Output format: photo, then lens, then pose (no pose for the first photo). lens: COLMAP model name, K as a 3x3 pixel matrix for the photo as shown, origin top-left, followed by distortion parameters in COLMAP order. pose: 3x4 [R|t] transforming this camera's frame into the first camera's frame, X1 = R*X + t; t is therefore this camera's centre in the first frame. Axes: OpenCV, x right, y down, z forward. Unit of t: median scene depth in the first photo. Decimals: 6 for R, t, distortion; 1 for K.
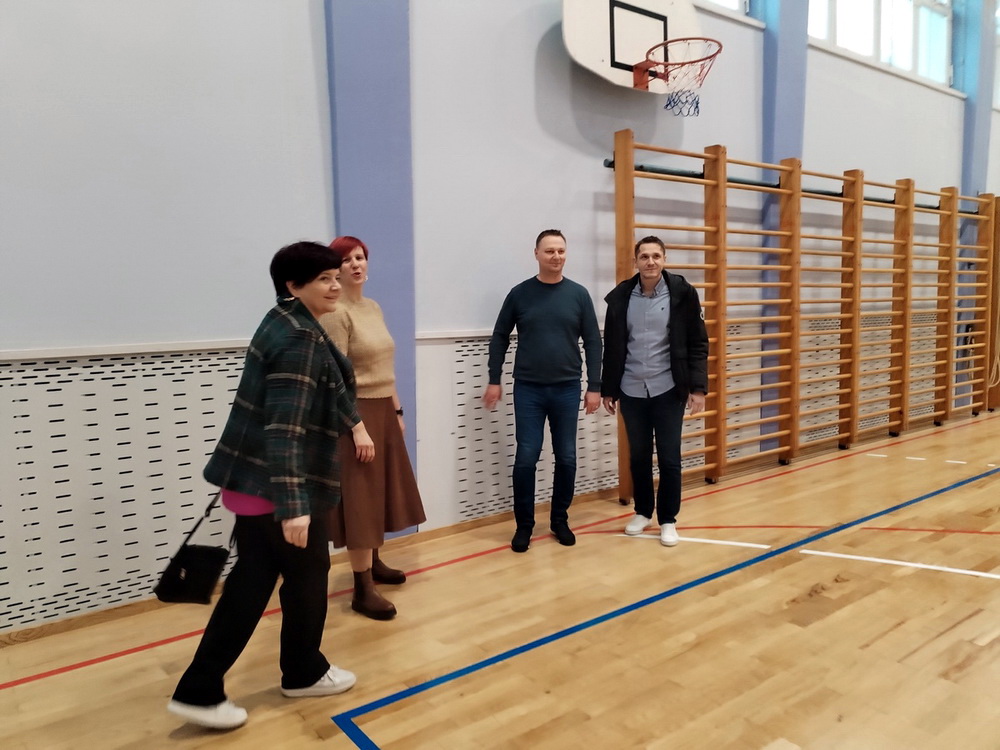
lens RADIAL K [[746.9, 0, 462.6], [0, 746.9, 374.4], [0, 0, 1]] dist [-0.045640, 0.038435]
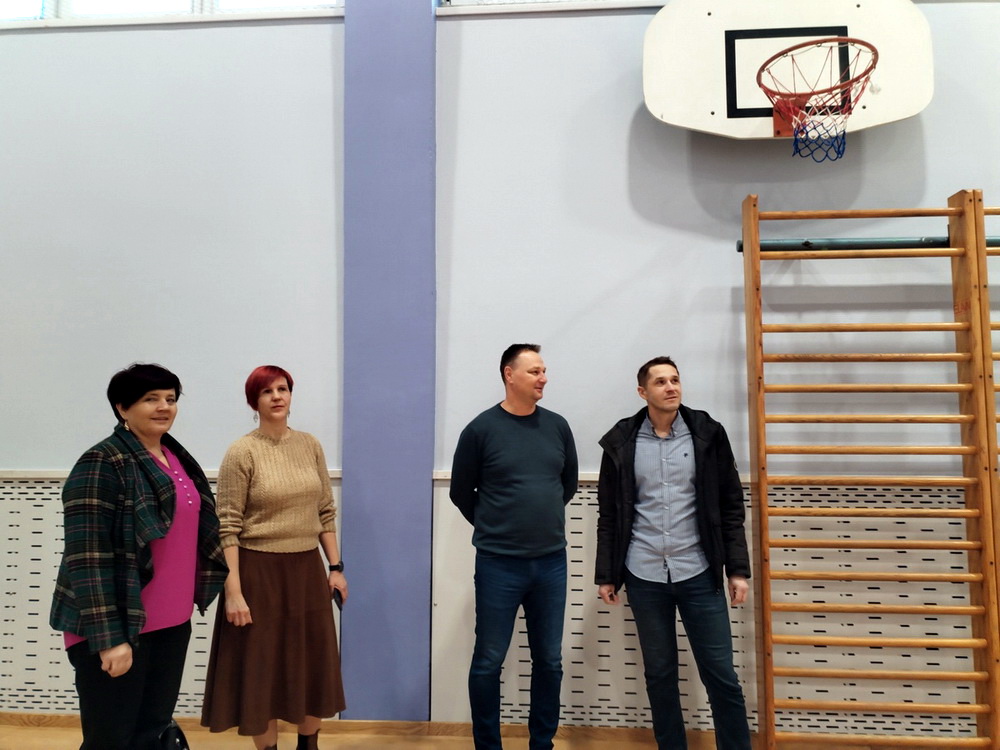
lens RADIAL K [[746.9, 0, 462.6], [0, 746.9, 374.4], [0, 0, 1]] dist [-0.045640, 0.038435]
pose [[0.761014, -0.036117, -0.647729, 0.543215], [-0.077626, 0.986206, -0.146193, -0.048940], [0.644074, 0.161536, 0.747713, 0.389485]]
